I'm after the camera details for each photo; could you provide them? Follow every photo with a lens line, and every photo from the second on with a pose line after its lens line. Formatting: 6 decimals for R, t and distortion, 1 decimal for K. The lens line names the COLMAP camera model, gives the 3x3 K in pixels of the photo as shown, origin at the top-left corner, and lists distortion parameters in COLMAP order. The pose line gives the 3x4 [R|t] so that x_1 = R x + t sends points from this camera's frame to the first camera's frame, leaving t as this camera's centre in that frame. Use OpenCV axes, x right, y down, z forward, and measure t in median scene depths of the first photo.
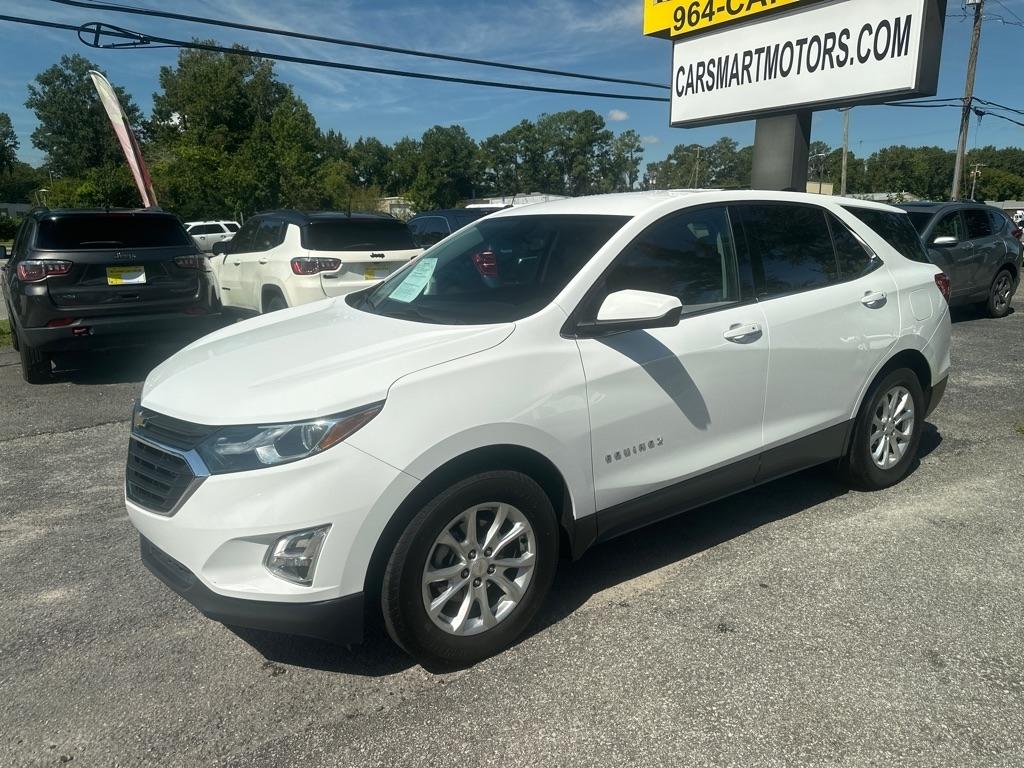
lens RADIAL K [[719.7, 0, 512.0], [0, 719.7, 384.0], [0, 0, 1]] dist [0.007080, -0.012297]
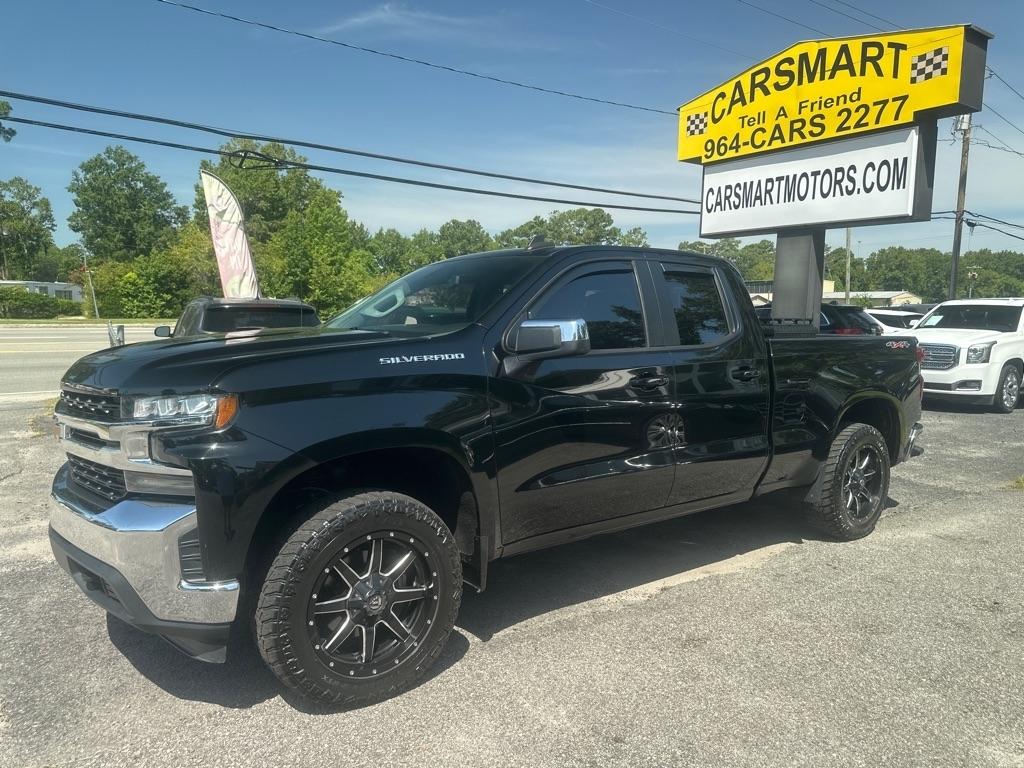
lens RADIAL K [[722.5, 0, 515.9], [0, 722.5, 385.8], [0, 0, 1]] dist [0.012173, -0.021547]
pose [[0.999677, 0.025393, -0.000561, -0.075793], [-0.025282, 0.992706, -0.117882, 0.025261], [-0.002436, 0.117858, 0.993027, -0.132188]]
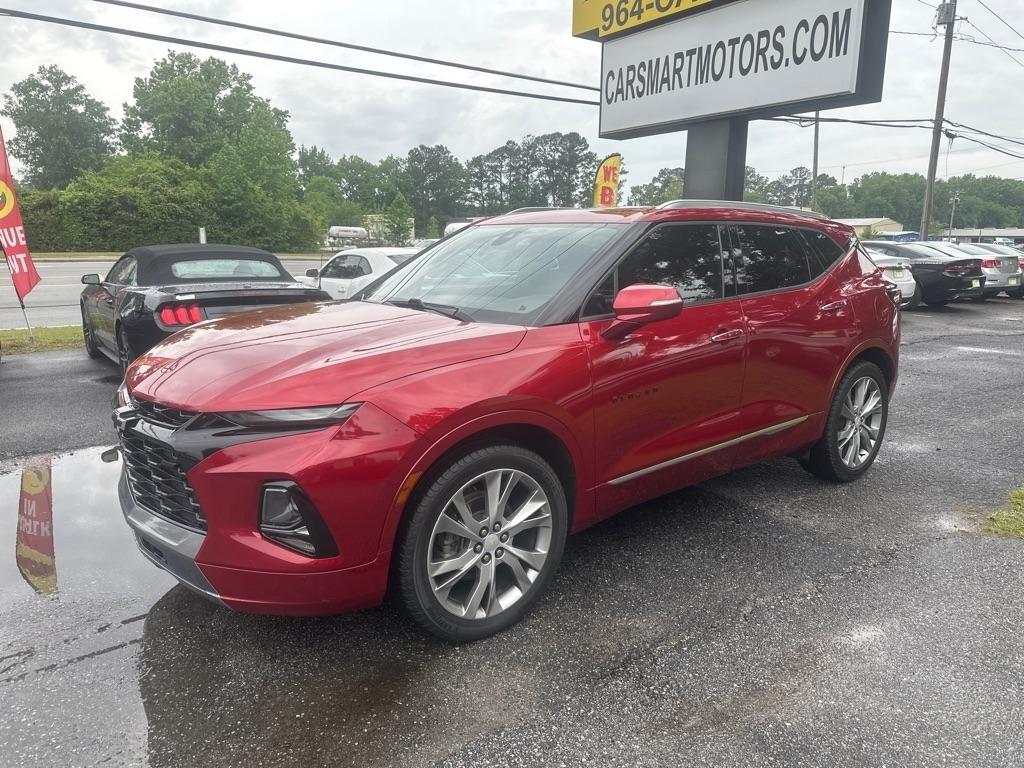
lens RADIAL K [[715.4, 0, 516.2], [0, 715.4, 389.3], [0, 0, 1]] dist [0.004943, -0.005638]
pose [[0.999753, 0.011513, 0.019005, 0.108074], [-0.011164, 0.999770, -0.018327, -0.023683], [-0.019212, 0.018110, 0.999651, 0.115344]]
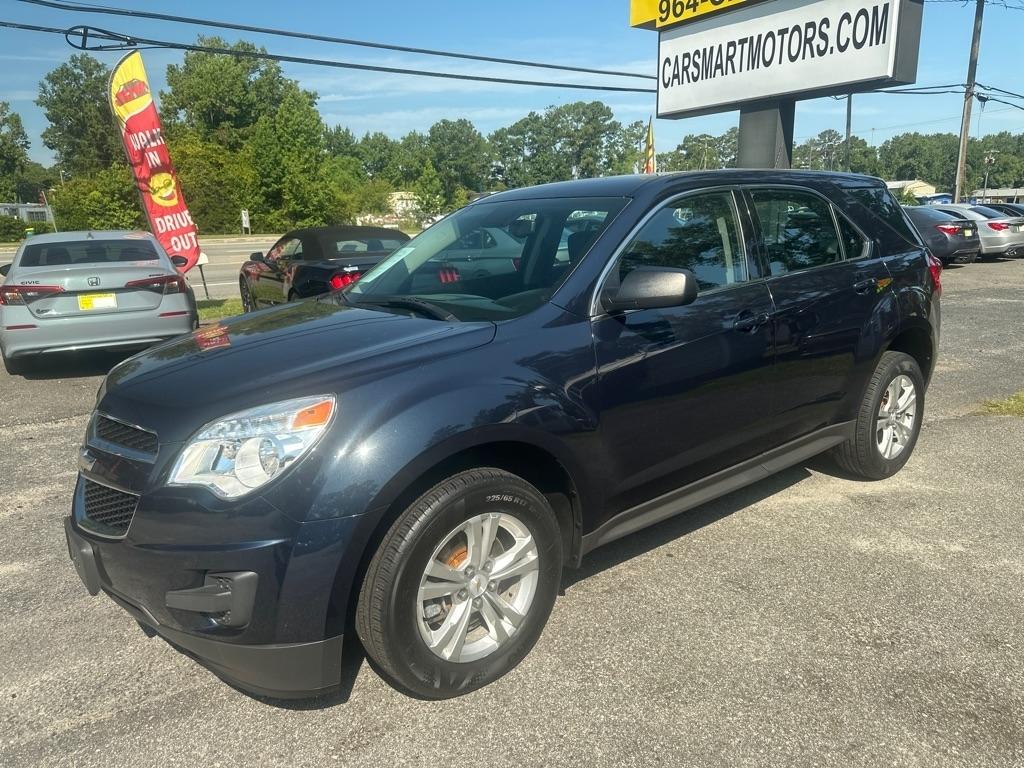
lens RADIAL K [[722.0, 0, 512.0], [0, 722.0, 384.0], [0, 0, 1]] dist [0.012325, -0.019934]
pose [[0.999818, -0.008906, -0.016860, 0.033059], [0.009043, 0.999927, 0.008074, 0.003871], [0.016787, -0.008225, 0.999825, -0.015795]]
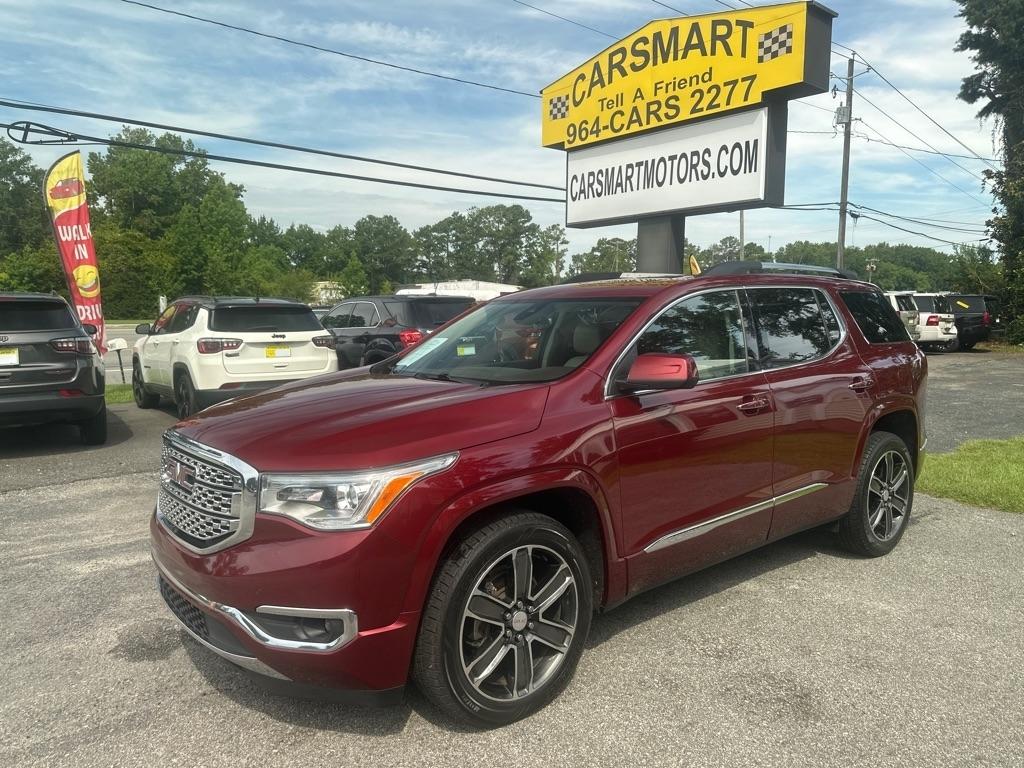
lens RADIAL K [[717.5, 0, 514.0], [0, 717.5, 378.2], [0, 0, 1]] dist [0.069492, -0.114419]
pose [[0.995570, 0.000272, 0.094022, 0.035955], [0.011336, 0.992355, -0.122897, 0.013306], [-0.093336, 0.123419, 0.987956, -0.068242]]
